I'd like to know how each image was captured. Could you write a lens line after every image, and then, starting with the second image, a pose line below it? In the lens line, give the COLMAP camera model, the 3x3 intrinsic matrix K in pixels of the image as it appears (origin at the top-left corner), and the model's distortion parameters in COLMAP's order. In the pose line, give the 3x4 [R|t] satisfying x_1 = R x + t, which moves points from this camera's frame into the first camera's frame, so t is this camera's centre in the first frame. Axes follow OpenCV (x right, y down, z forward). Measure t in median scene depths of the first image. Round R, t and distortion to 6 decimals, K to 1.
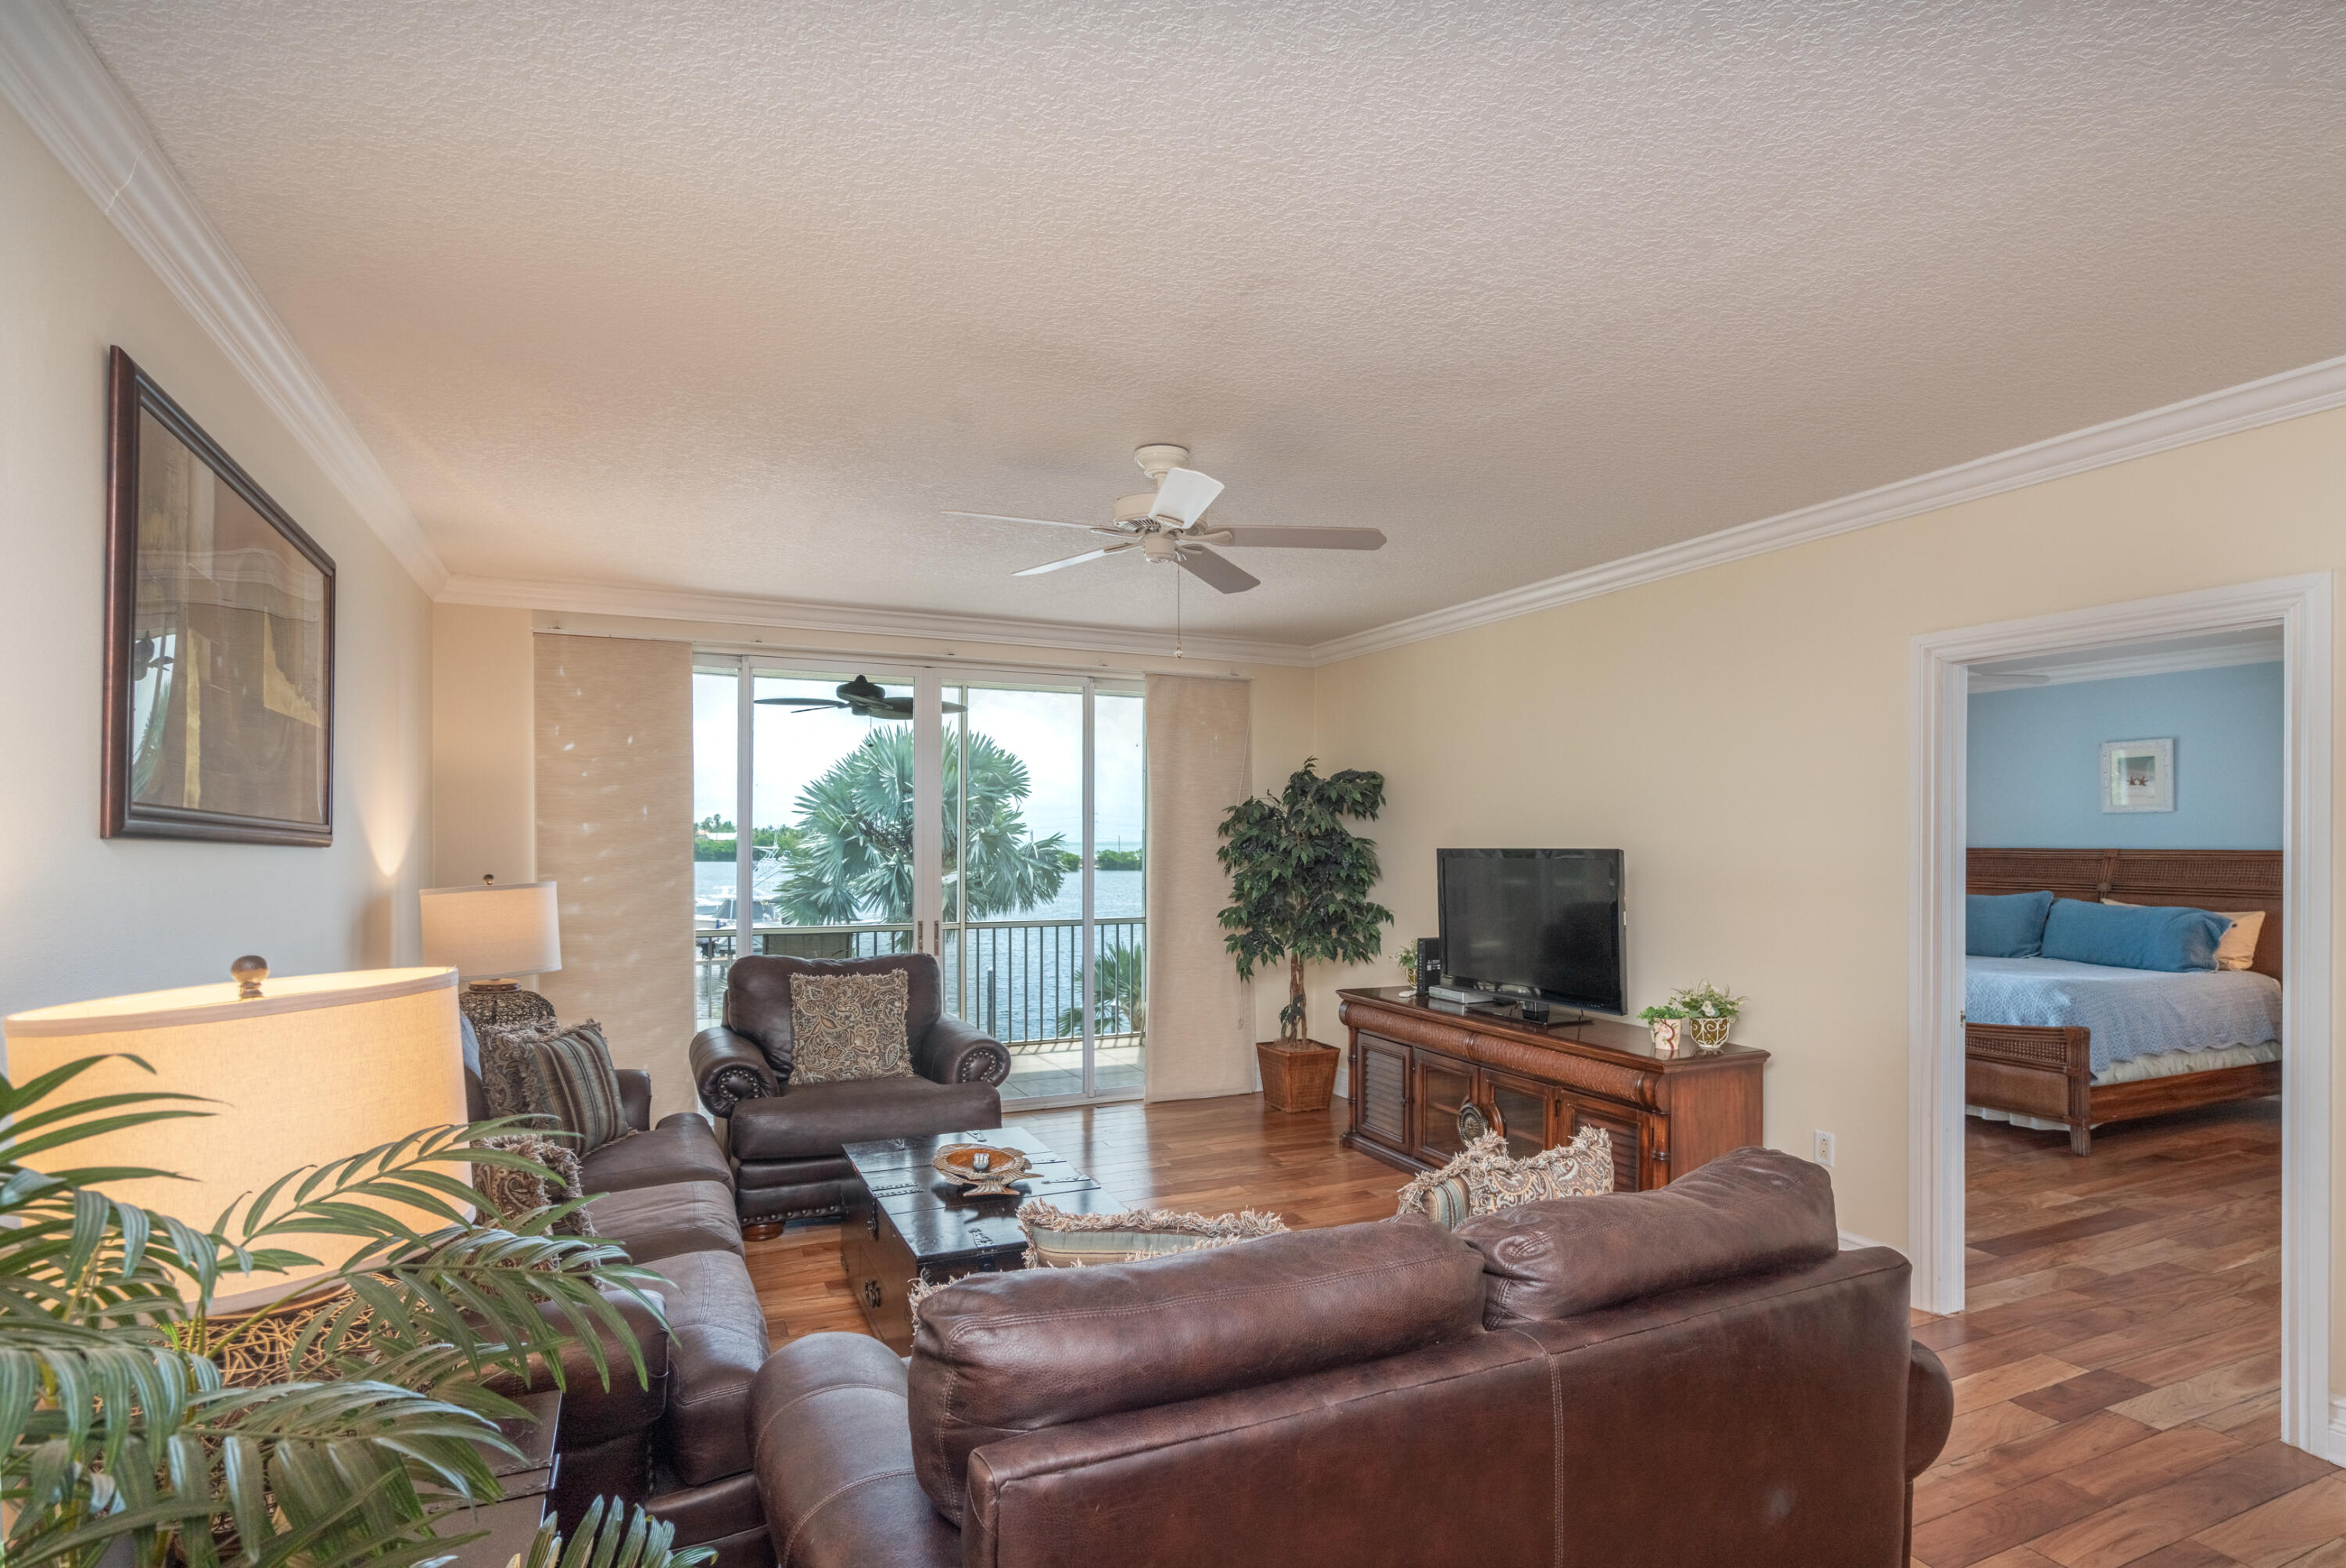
lens RADIAL K [[1156.6, 0, 1165.9], [0, 1156.6, 836.0], [0, 0, 1]] dist [0.000355, -0.000040]
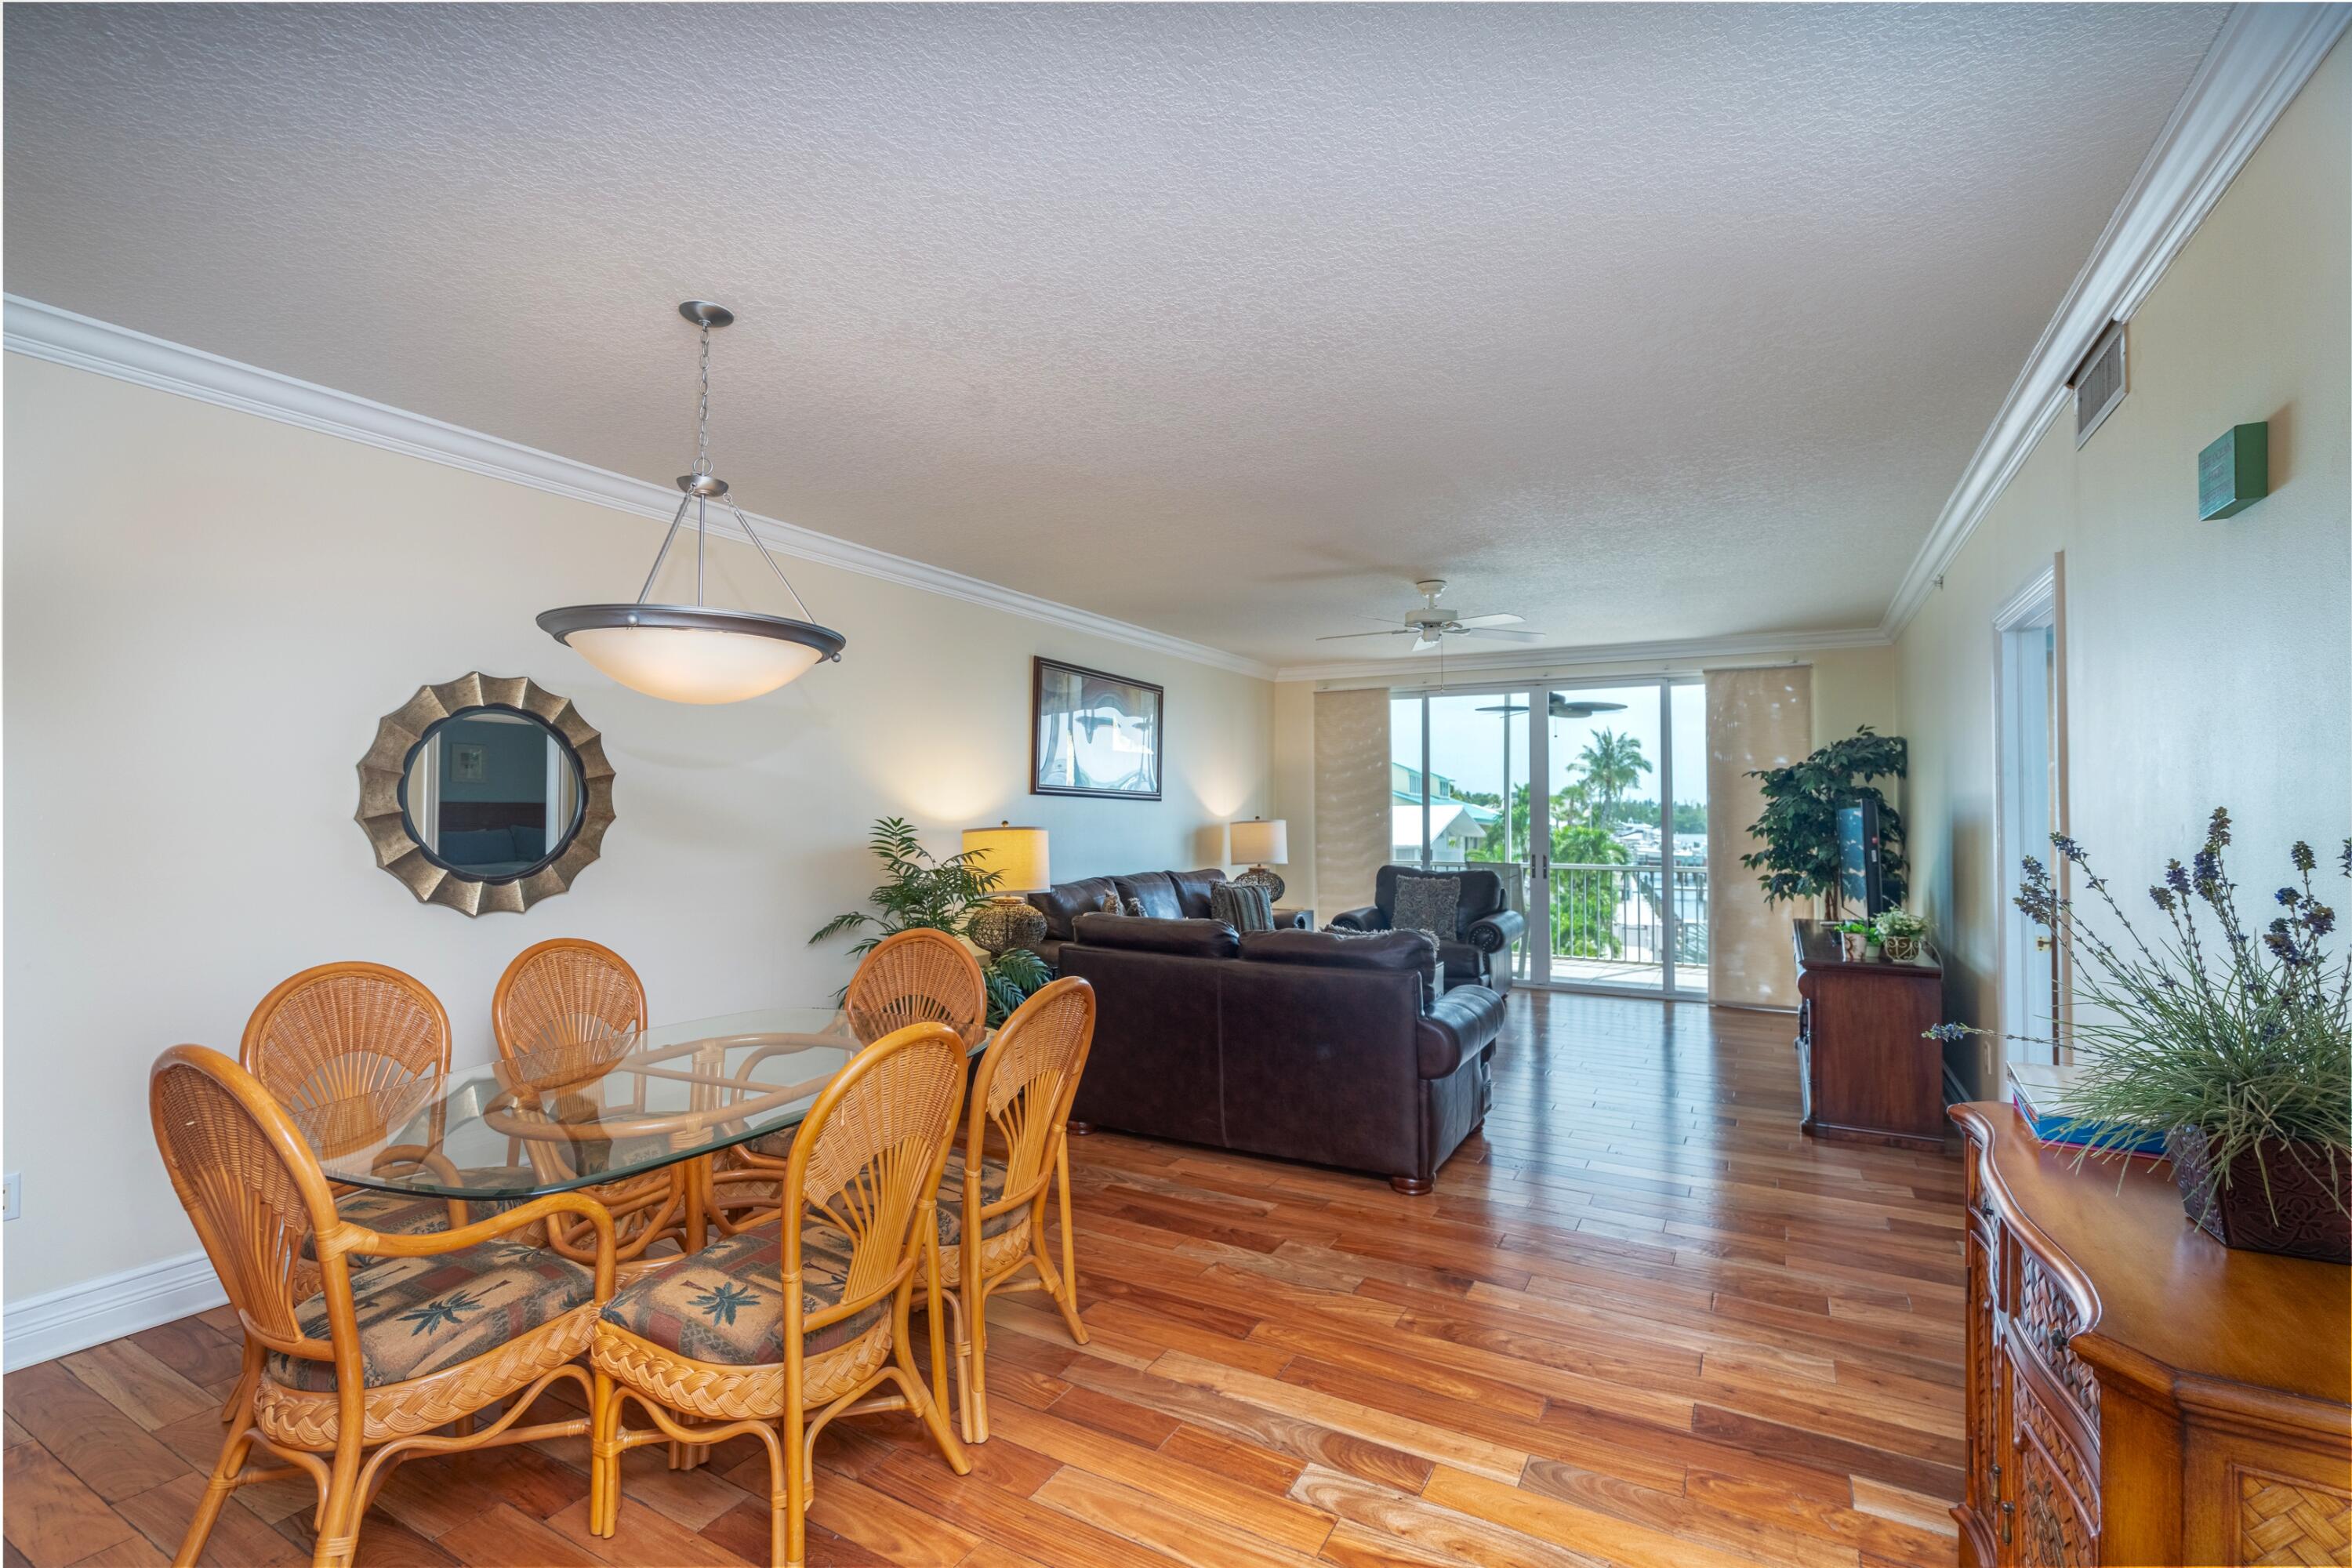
lens RADIAL K [[1037.6, 0, 1176.0], [0, 1037.6, 784.0], [0, 0, 1]] dist [0.000466, 0.000026]
pose [[0.594354, -0.020008, -0.803954, 0.558816], [-0.001317, 0.999665, -0.025852, 0.016150], [0.804202, 0.016424, 0.594129, -0.157887]]
